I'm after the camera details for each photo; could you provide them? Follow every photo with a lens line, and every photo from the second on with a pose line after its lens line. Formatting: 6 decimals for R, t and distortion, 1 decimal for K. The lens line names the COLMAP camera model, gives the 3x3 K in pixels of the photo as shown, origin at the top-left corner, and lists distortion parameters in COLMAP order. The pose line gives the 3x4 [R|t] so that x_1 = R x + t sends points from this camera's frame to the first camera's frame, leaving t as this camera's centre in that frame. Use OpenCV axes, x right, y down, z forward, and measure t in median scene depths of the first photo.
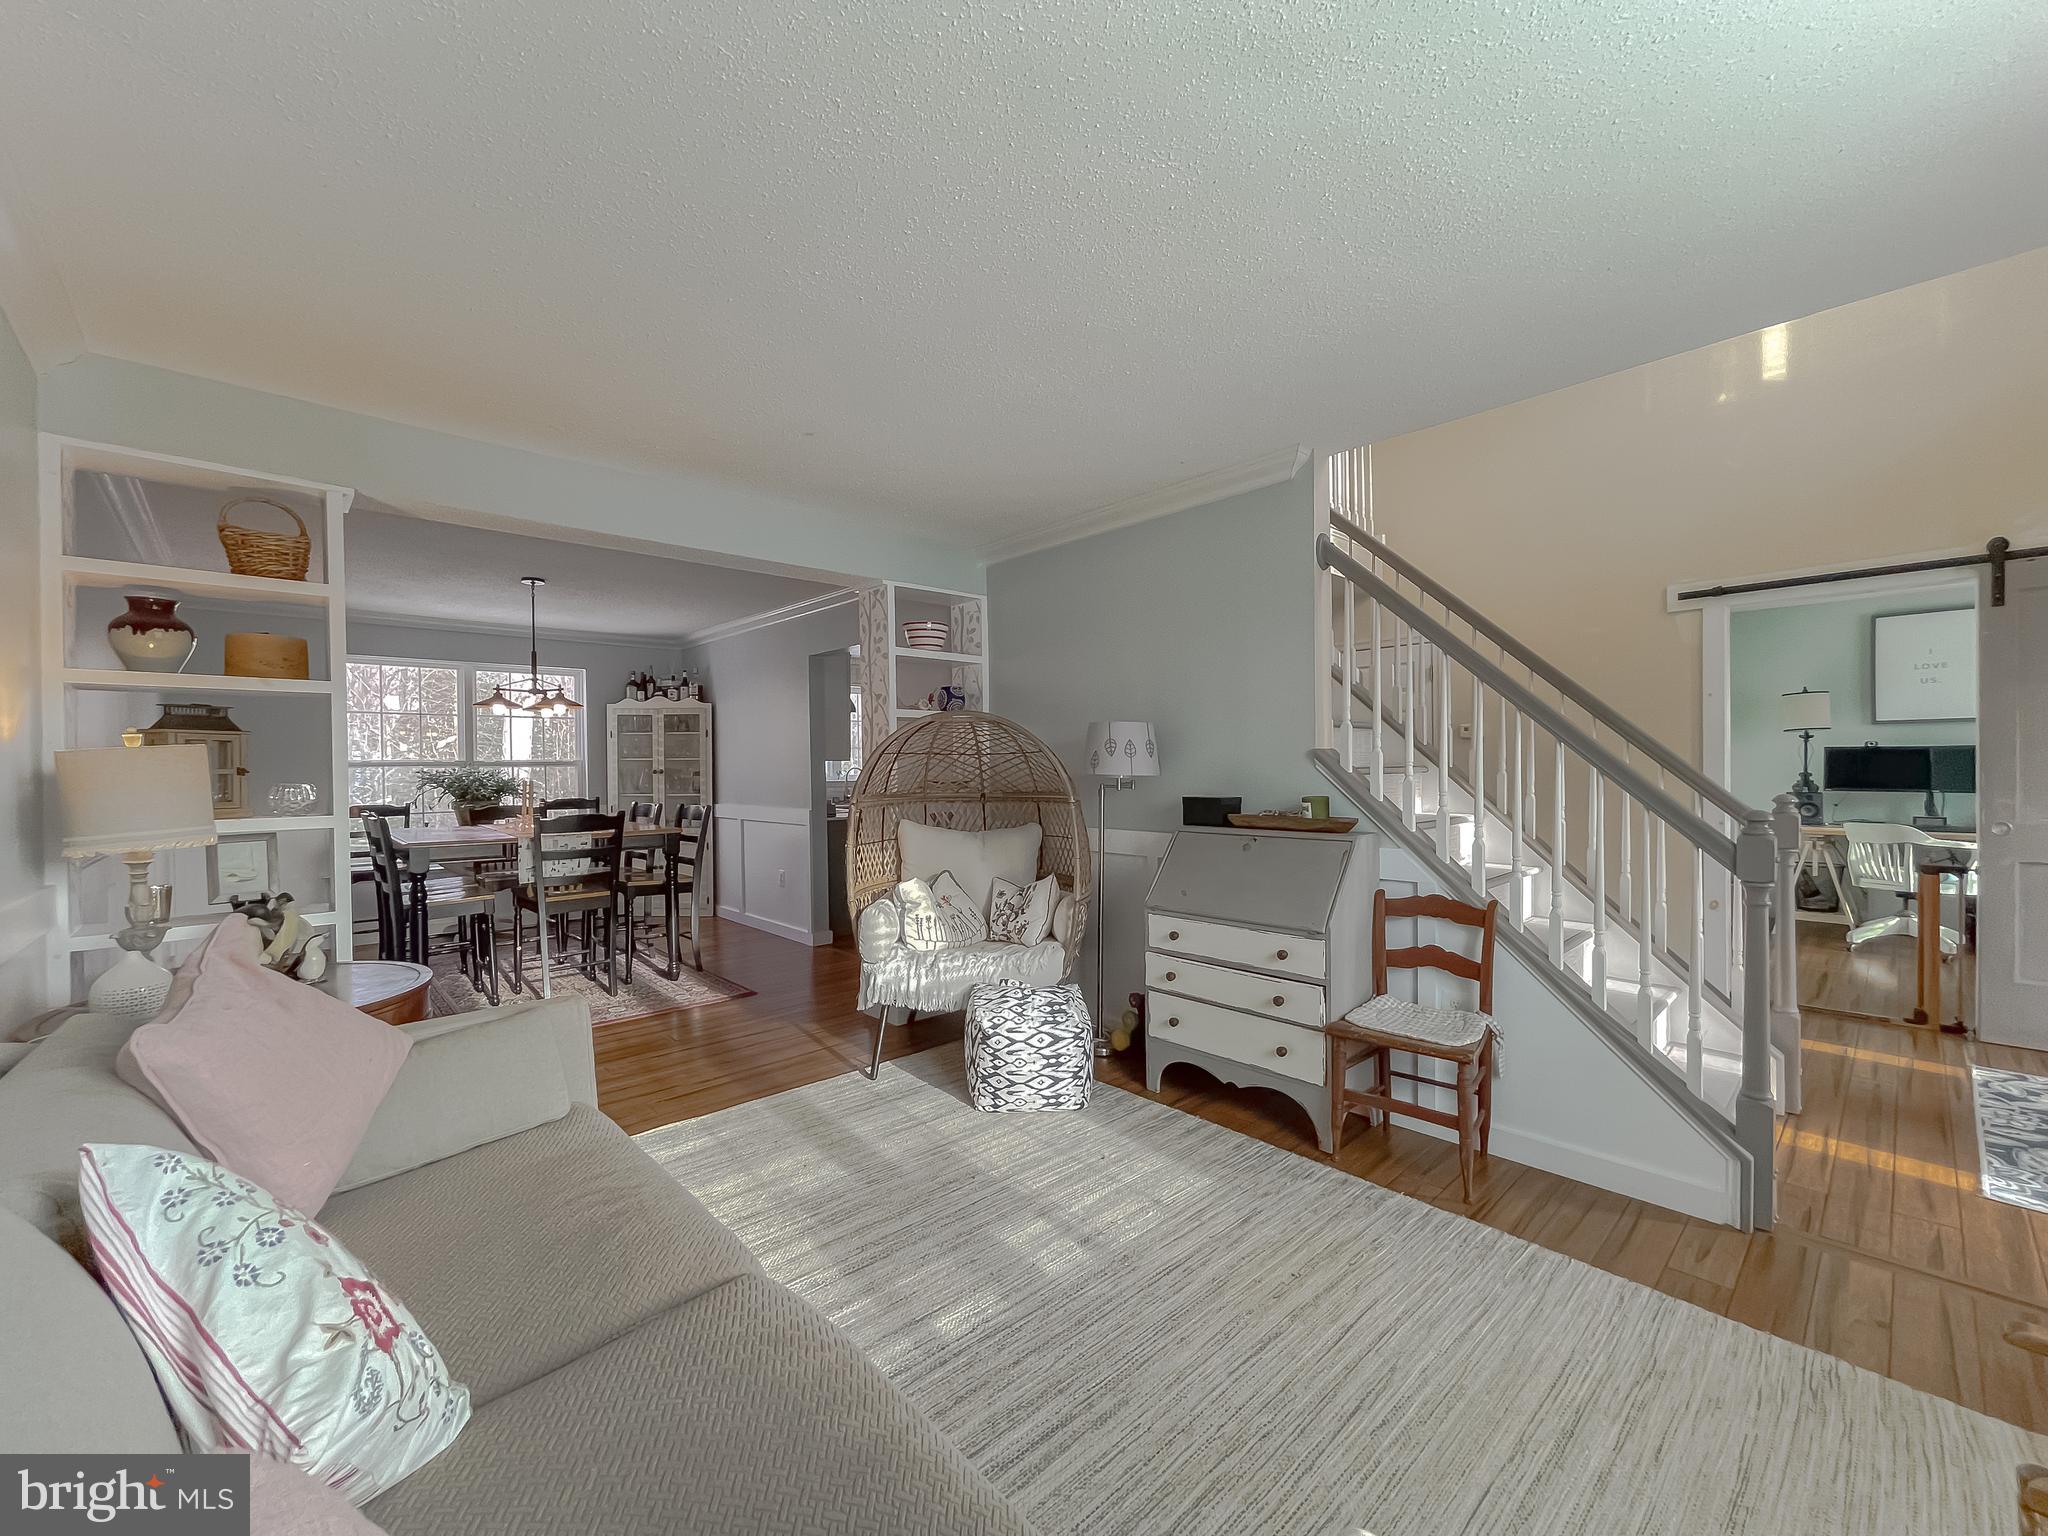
lens RADIAL K [[838.4, 0, 1012.0], [0, 838.4, 774.6], [0, 0, 1]] dist [-0.000803, -0.000011]
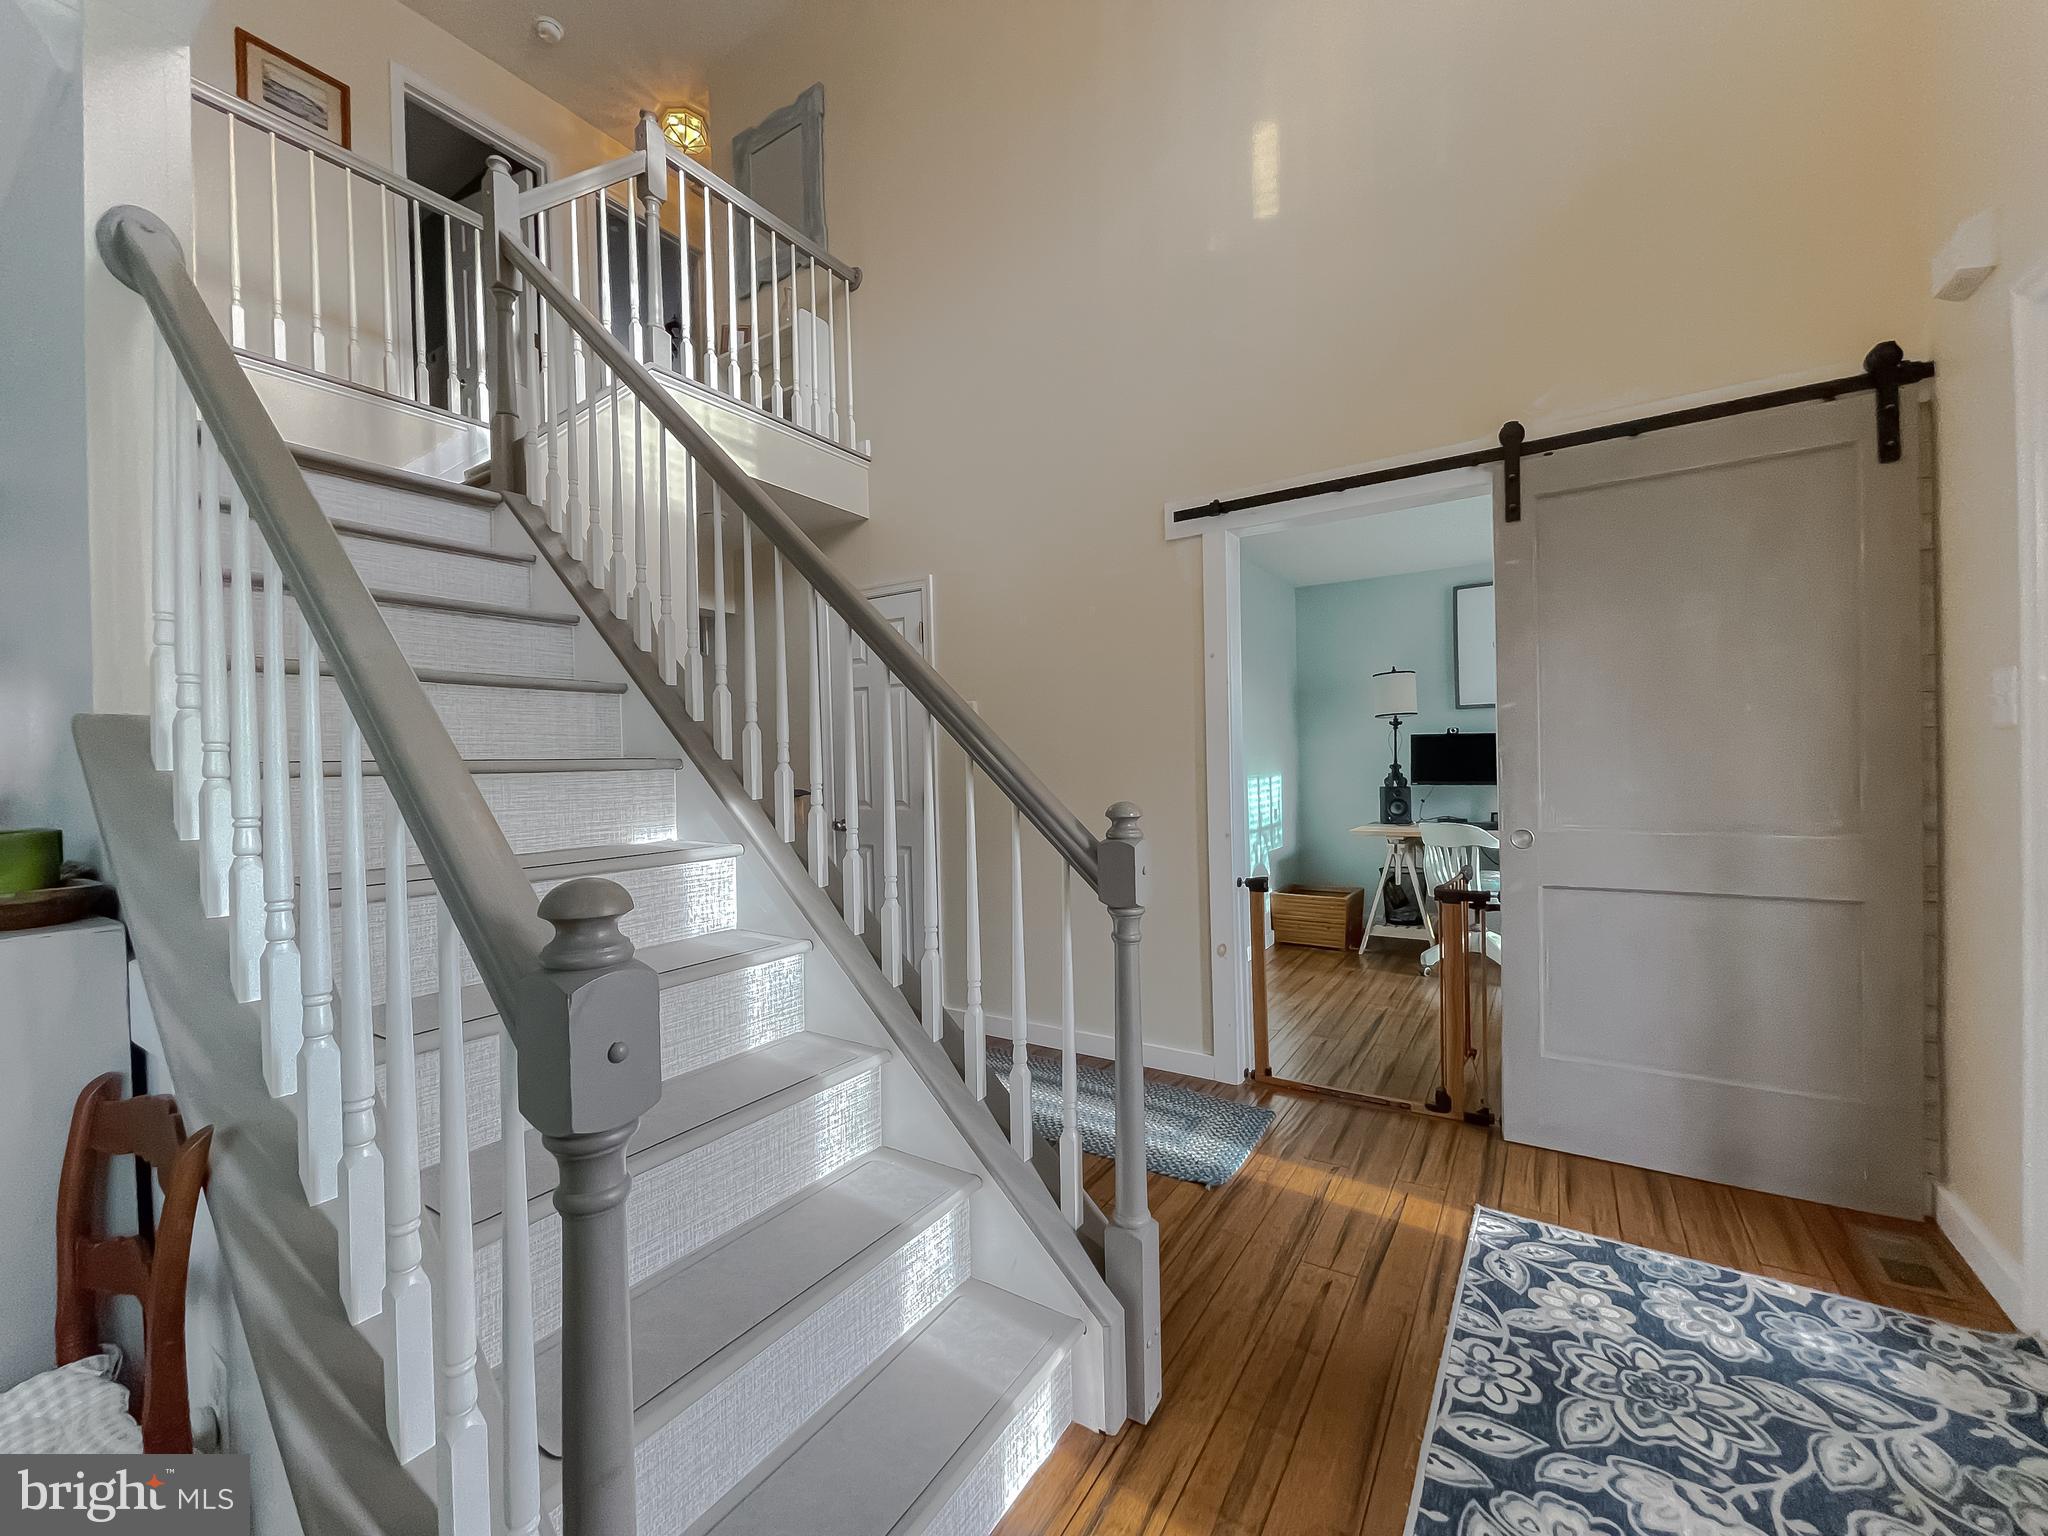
lens RADIAL K [[831.5, 0, 1024.0], [0, 831.5, 768.0], [0, 0, 1]] dist [0.013036, 0.000249]
pose [[0.969369, -0.009110, 0.245441, 0.512502], [0.011461, 0.999901, -0.008154, 0.006320], [-0.245342, 0.010717, 0.969377, 0.357174]]
